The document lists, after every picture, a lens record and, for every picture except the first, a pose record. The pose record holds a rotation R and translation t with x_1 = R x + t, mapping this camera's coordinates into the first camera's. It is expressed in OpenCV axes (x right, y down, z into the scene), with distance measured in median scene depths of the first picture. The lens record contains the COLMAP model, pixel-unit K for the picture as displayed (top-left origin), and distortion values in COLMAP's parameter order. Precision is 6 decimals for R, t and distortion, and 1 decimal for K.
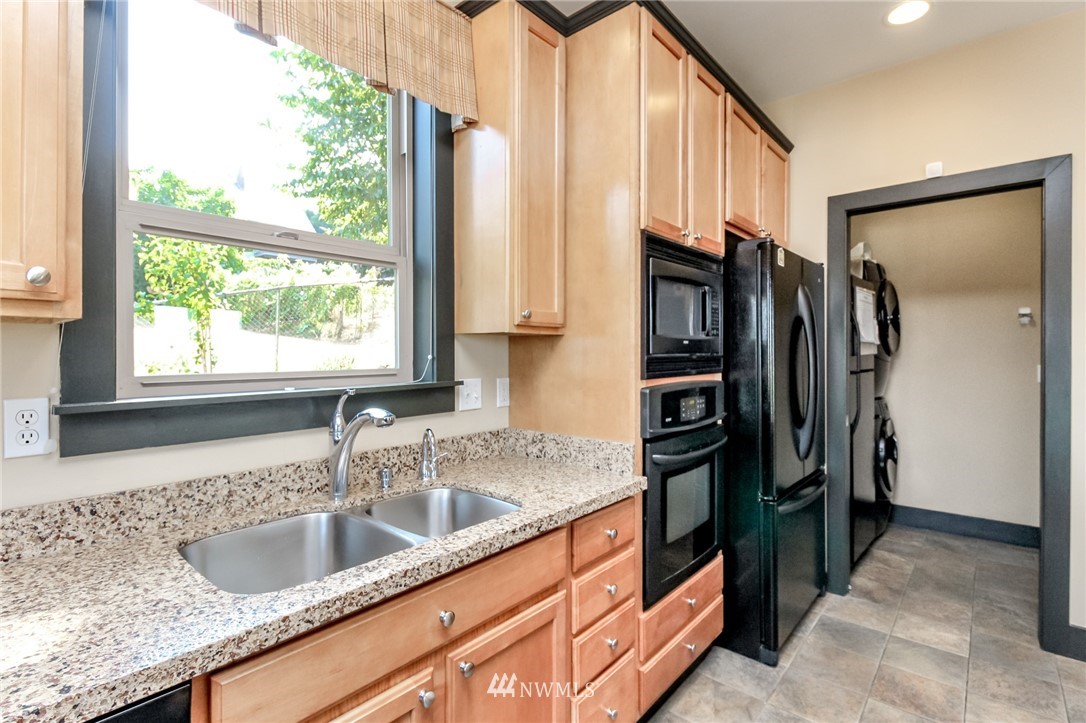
lens RADIAL K [[502.1, 0, 534.3], [0, 502.1, 356.0], [0, 0, 1]] dist [0.008738, -0.005446]
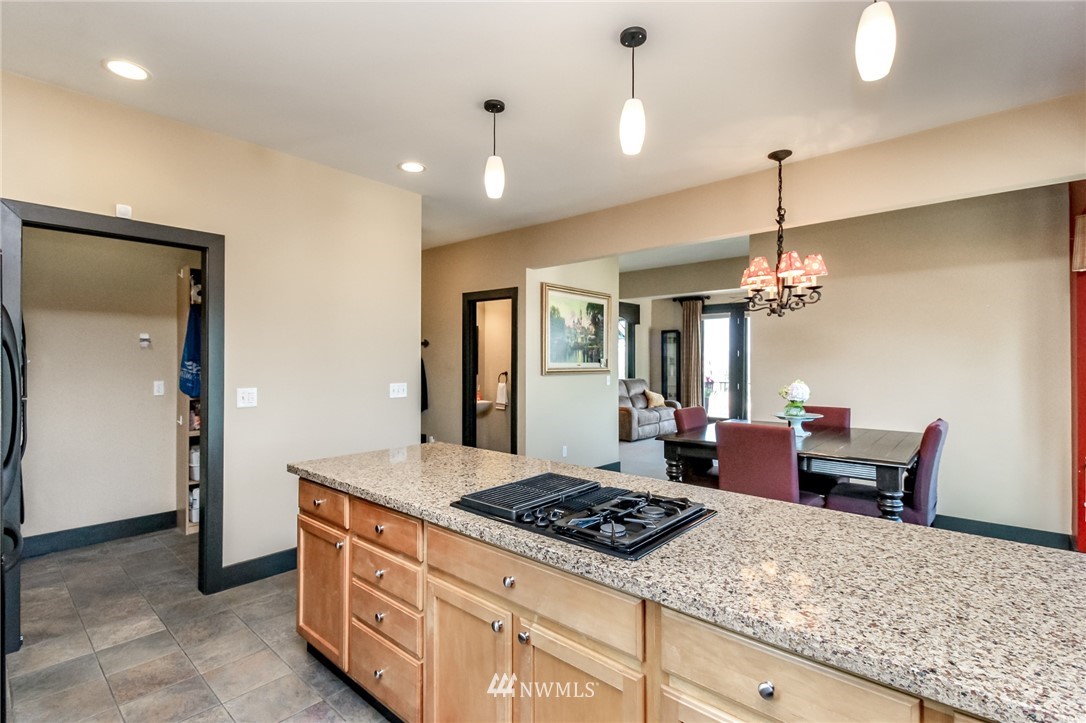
lens RADIAL K [[502.1, 0, 532.9], [0, 502.1, 356.7], [0, 0, 1]] dist [0.008738, -0.005446]
pose [[0.023089, 0.011976, 0.999662, -0.330907], [0.004295, 0.999918, -0.012078, -0.036941], [-0.999724, 0.004572, 0.023035, 0.085044]]
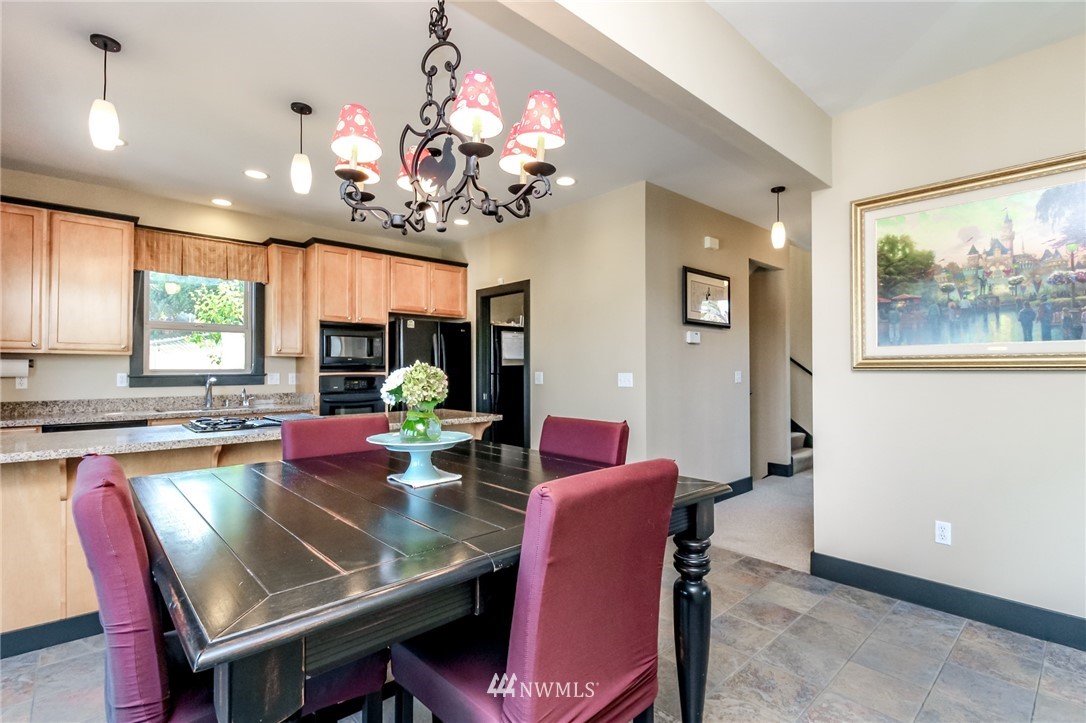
lens RADIAL K [[502.1, 0, 546.9], [0, 502.1, 364.5], [0, 0, 1]] dist [0.008738, -0.005446]
pose [[0.993852, 0.001970, -0.110698, 1.413484], [-0.003906, 0.999843, -0.017272, 0.035496], [0.110647, 0.017598, 0.993704, -1.321099]]
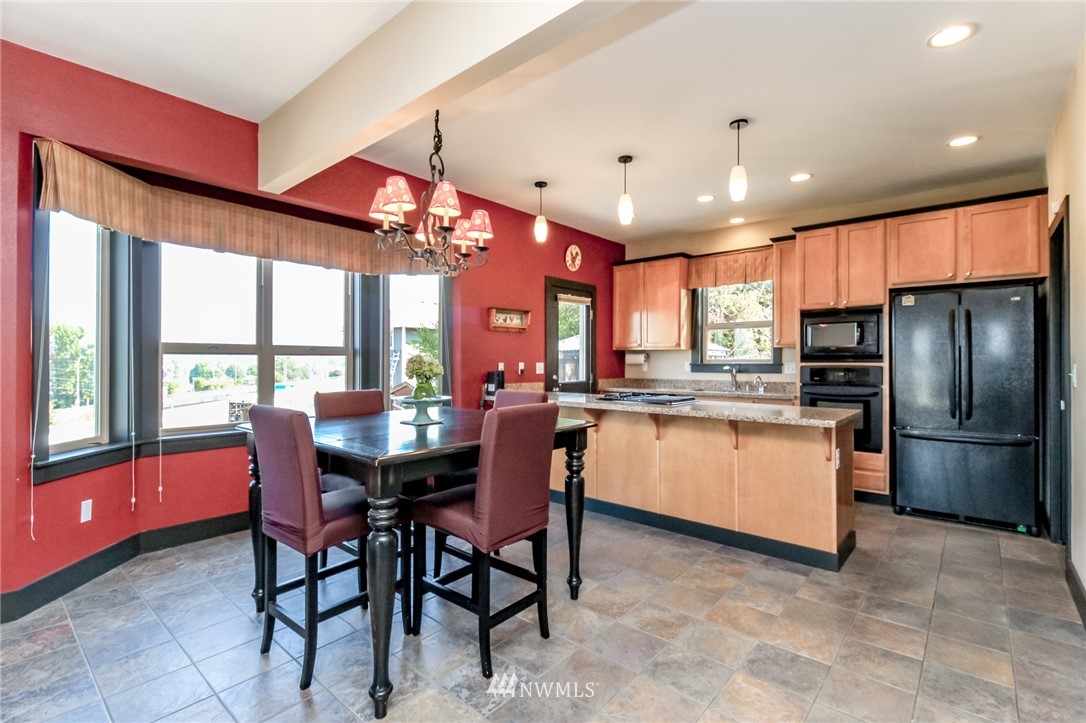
lens RADIAL K [[502.1, 0, 549.8], [0, 502.1, 359.7], [0, 0, 1]] dist [0.008738, -0.005446]
pose [[0.010479, 0.003608, -0.999939, 2.322310], [-0.007719, 0.999964, 0.003527, 0.024334], [0.999915, 0.007682, 0.010506, -0.377549]]
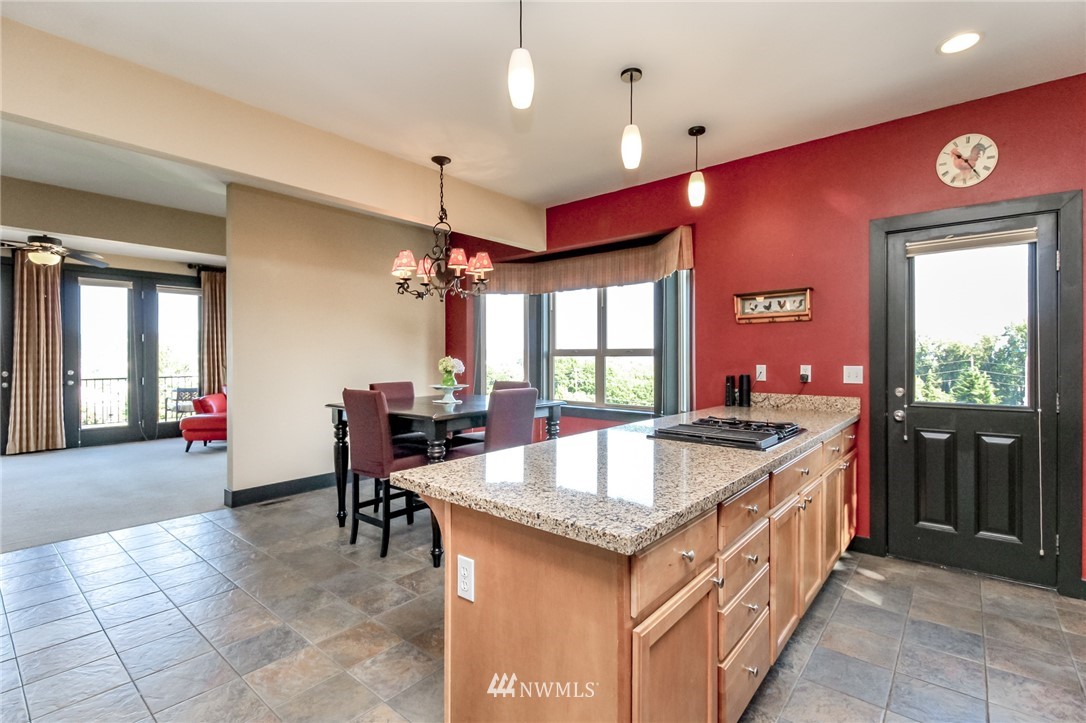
lens RADIAL K [[502.1, 0, 550.2], [0, 502.1, 362.6], [0, 0, 1]] dist [0.008738, -0.005446]
pose [[-0.999831, 0.002304, -0.018215, 0.829124], [0.002039, 0.999892, 0.014545, 0.015043], [0.018246, 0.014505, -0.999728, 1.090274]]
